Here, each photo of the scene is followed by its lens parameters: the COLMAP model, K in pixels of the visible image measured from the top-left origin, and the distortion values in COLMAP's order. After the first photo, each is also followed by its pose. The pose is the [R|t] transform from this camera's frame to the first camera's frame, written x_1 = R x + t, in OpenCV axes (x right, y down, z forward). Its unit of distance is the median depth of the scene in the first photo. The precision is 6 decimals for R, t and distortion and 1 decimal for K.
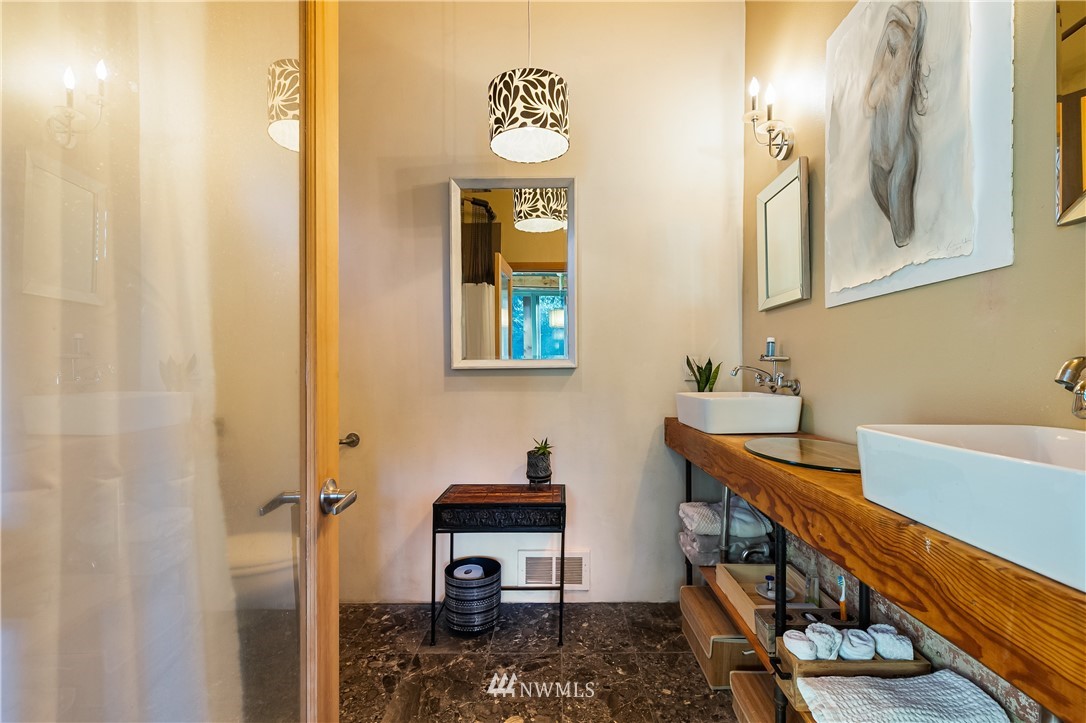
lens RADIAL K [[500.1, 0, 562.6], [0, 500.1, 378.1], [0, 0, 1]] dist [0.002708, -0.001110]
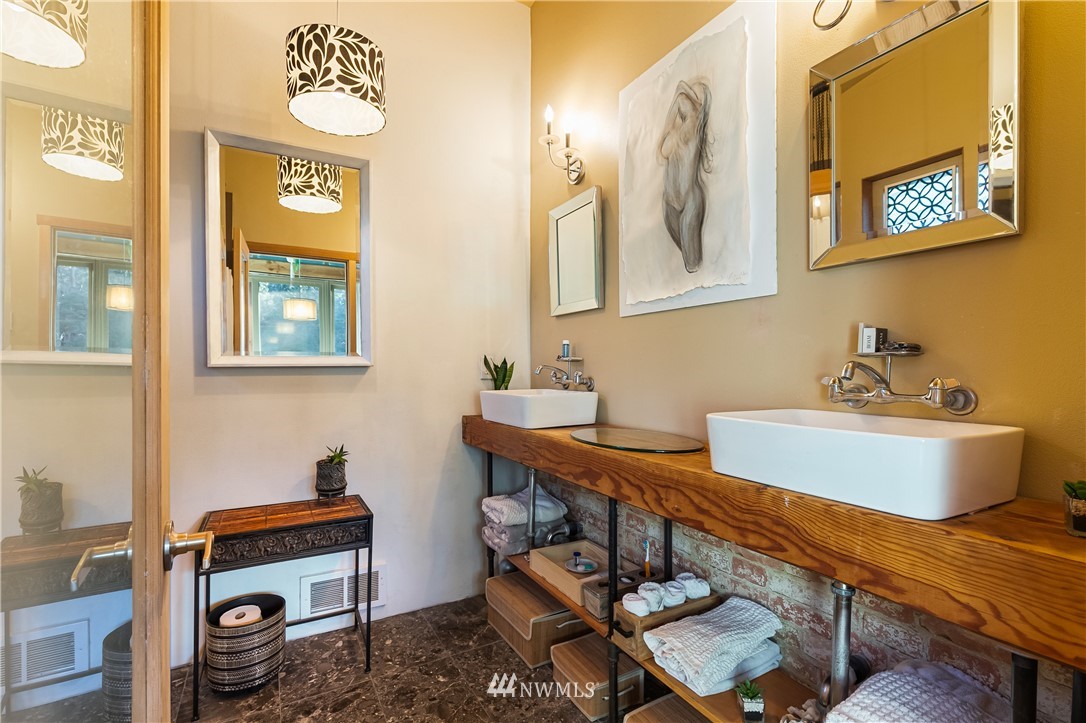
lens RADIAL K [[488.5, 0, 570.1], [0, 488.5, 373.9], [0, 0, 1]] dist [-0.000477, -0.000803]
pose [[0.870591, -0.002321, 0.492001, -0.144637], [0.005044, 0.999978, -0.004208, -0.000989], [-0.491981, 0.006145, 0.870584, 0.052849]]
